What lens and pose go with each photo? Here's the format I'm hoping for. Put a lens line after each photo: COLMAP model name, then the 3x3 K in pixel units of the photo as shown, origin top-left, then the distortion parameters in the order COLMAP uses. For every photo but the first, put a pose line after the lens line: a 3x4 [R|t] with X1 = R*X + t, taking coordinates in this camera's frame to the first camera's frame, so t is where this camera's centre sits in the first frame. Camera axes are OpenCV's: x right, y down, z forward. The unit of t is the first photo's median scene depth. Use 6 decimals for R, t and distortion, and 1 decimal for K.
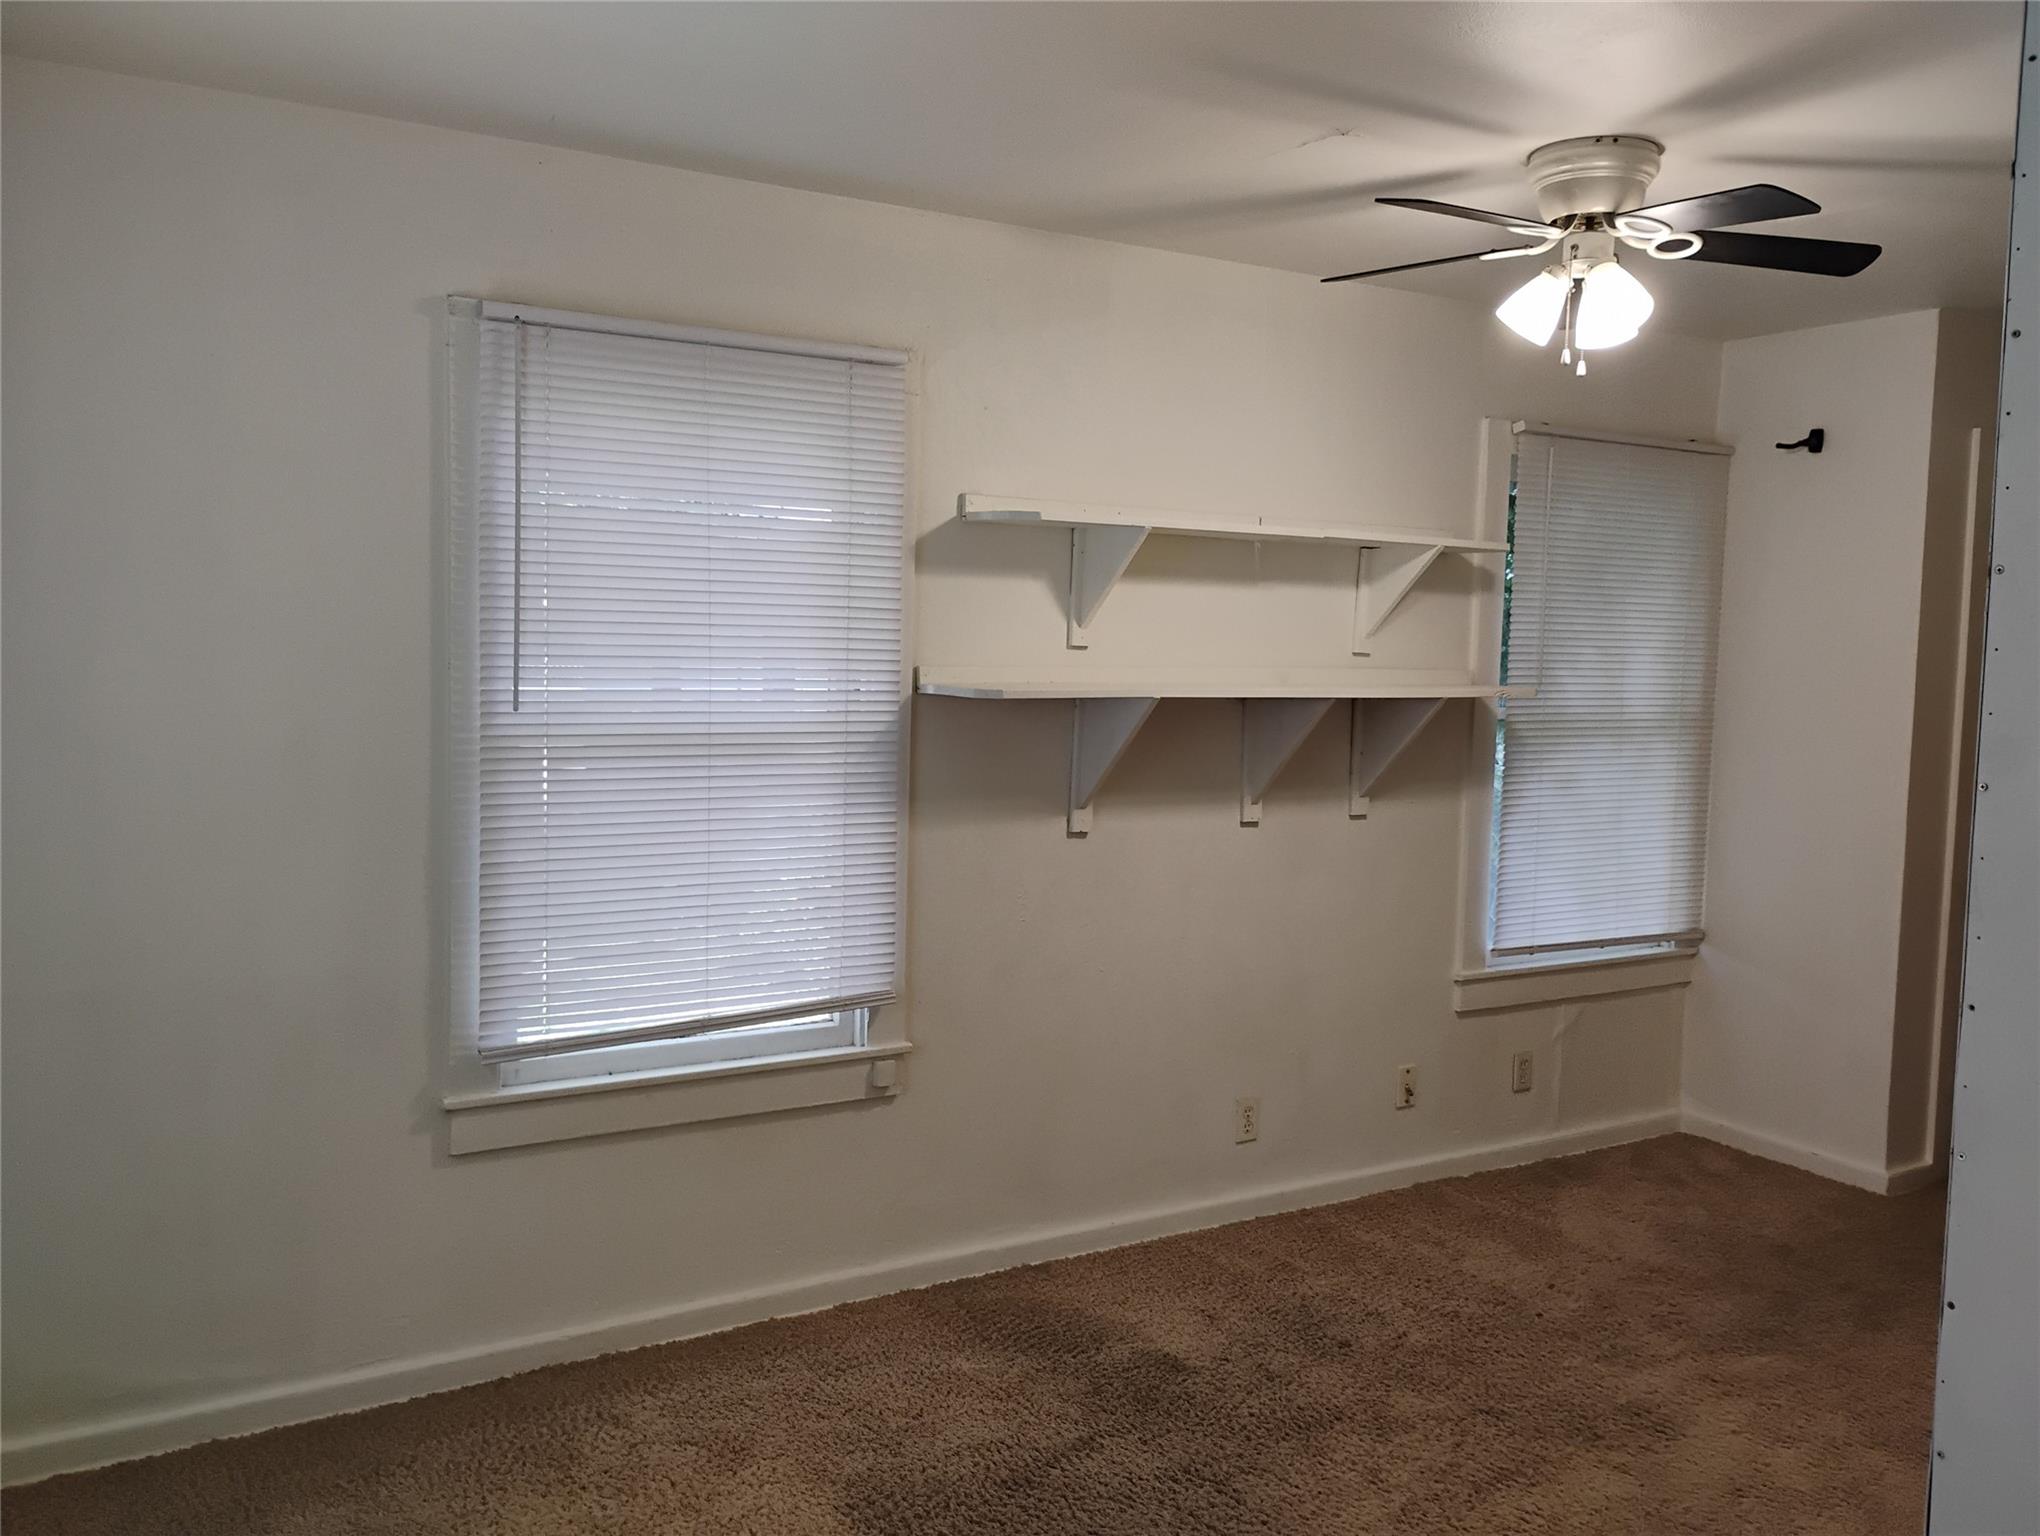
lens RADIAL K [[1682.3, 0, 1020.0], [0, 1682.3, 768.0], [0, 0, 1]] dist [0.010023, -0.003409]
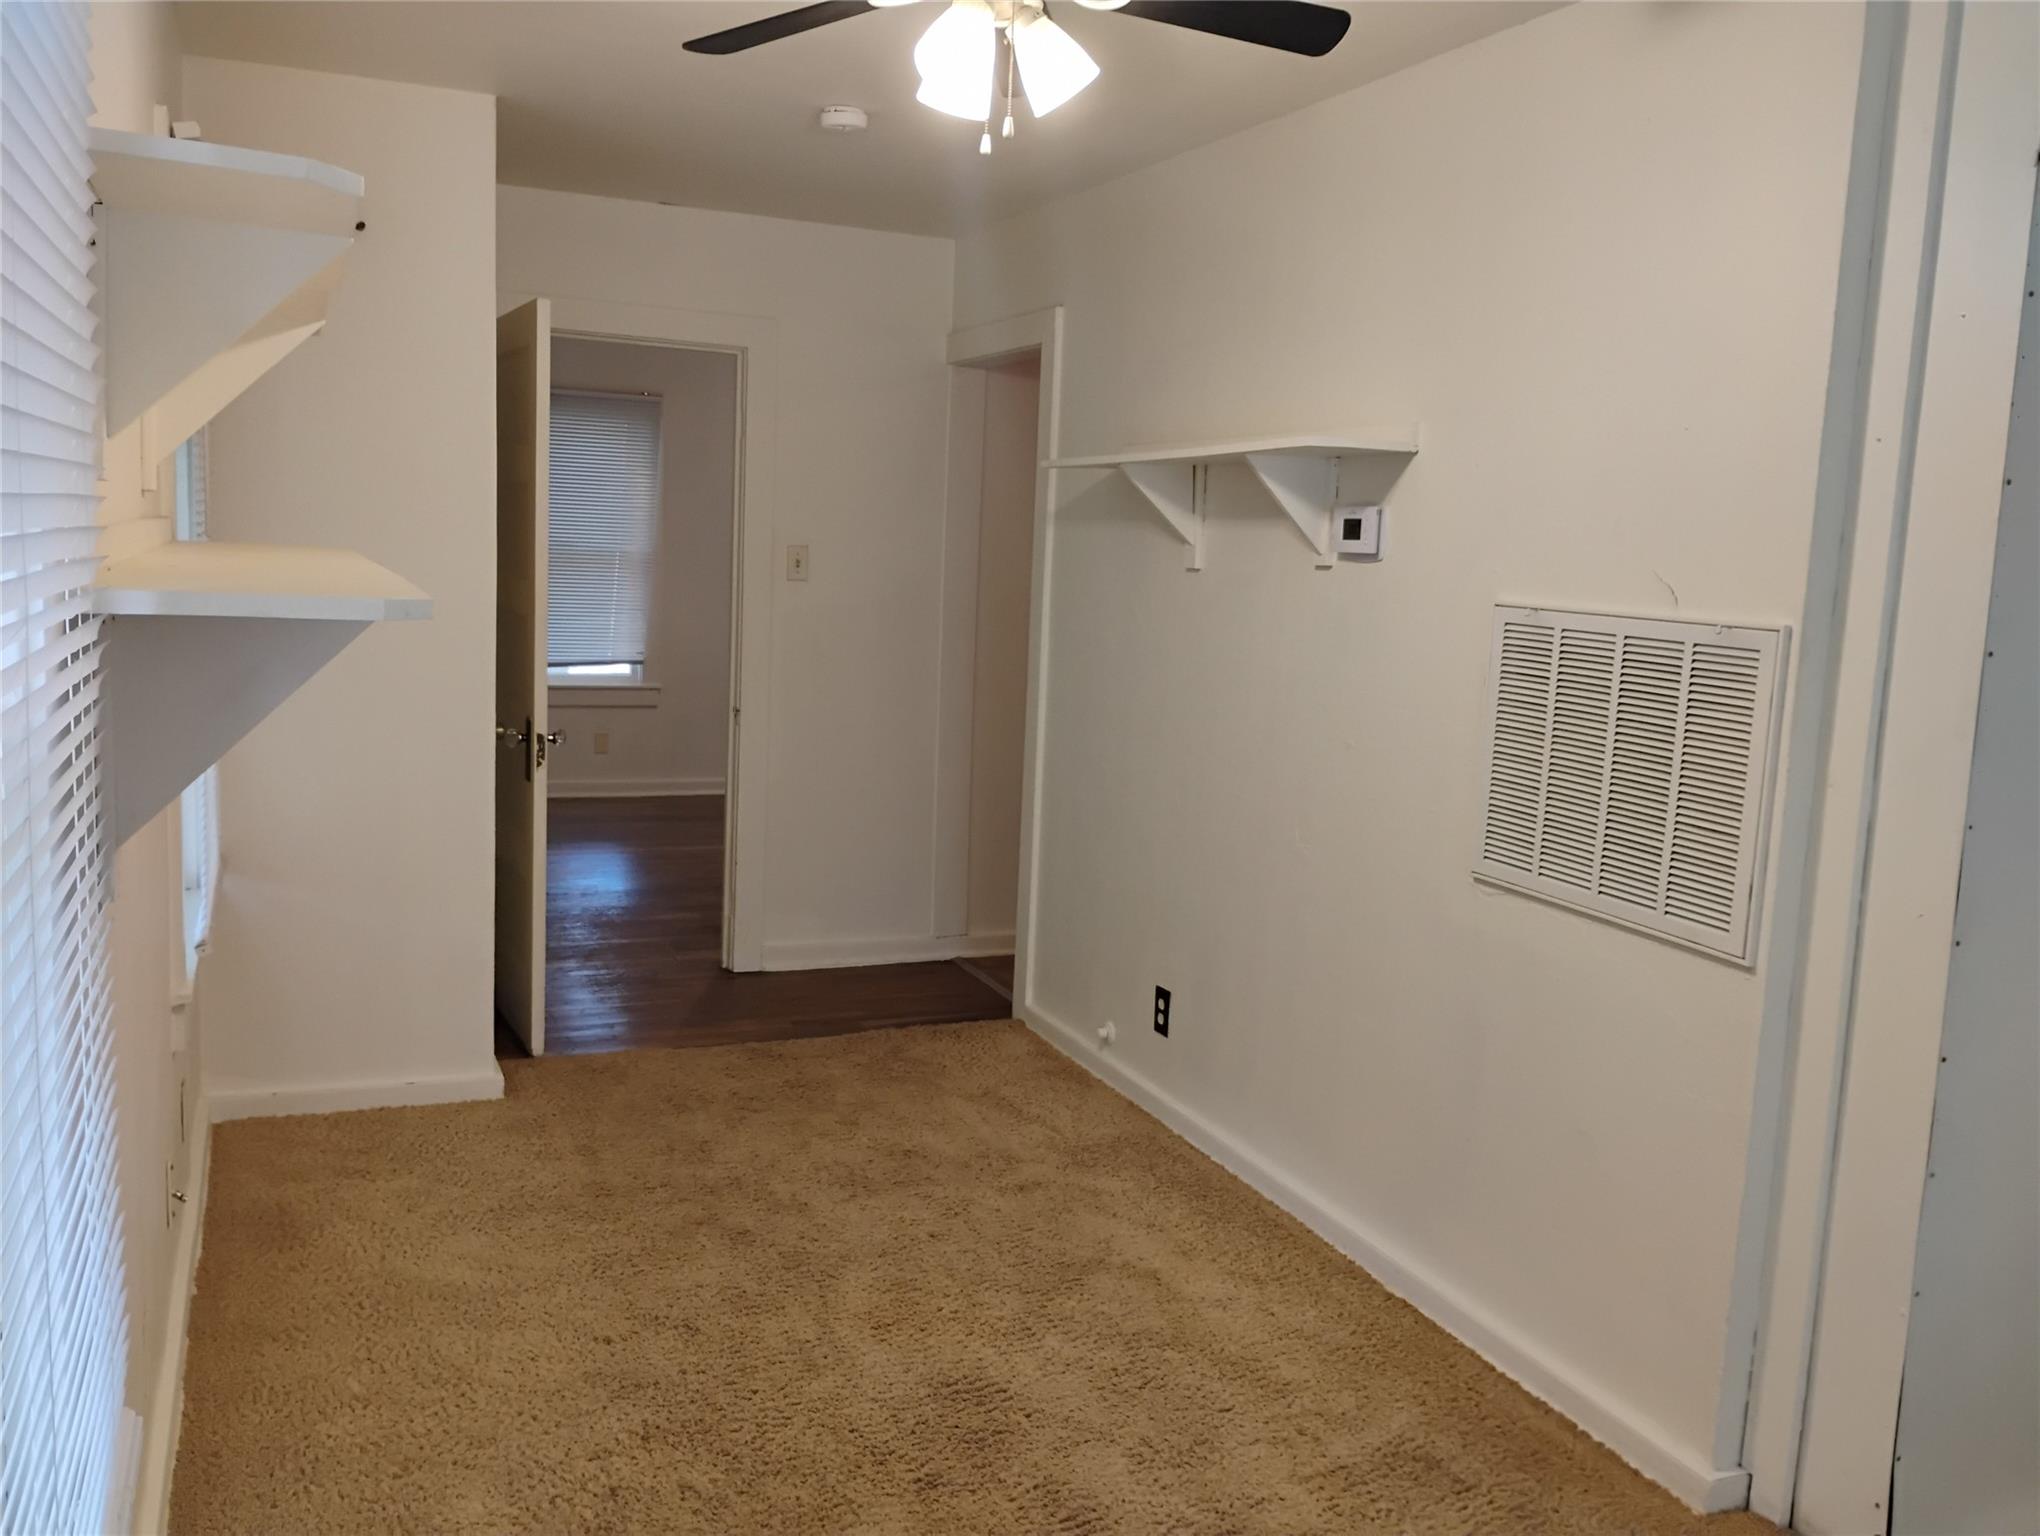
lens RADIAL K [[1682.3, 0, 1020.0], [0, 1682.3, 768.0], [0, 0, 1]] dist [0.010023, -0.003409]
pose [[0.153486, -0.147579, 0.977068, -0.352019], [0.035111, 0.988975, 0.143861, -0.050711], [-0.987527, 0.012225, 0.156975, 0.666944]]
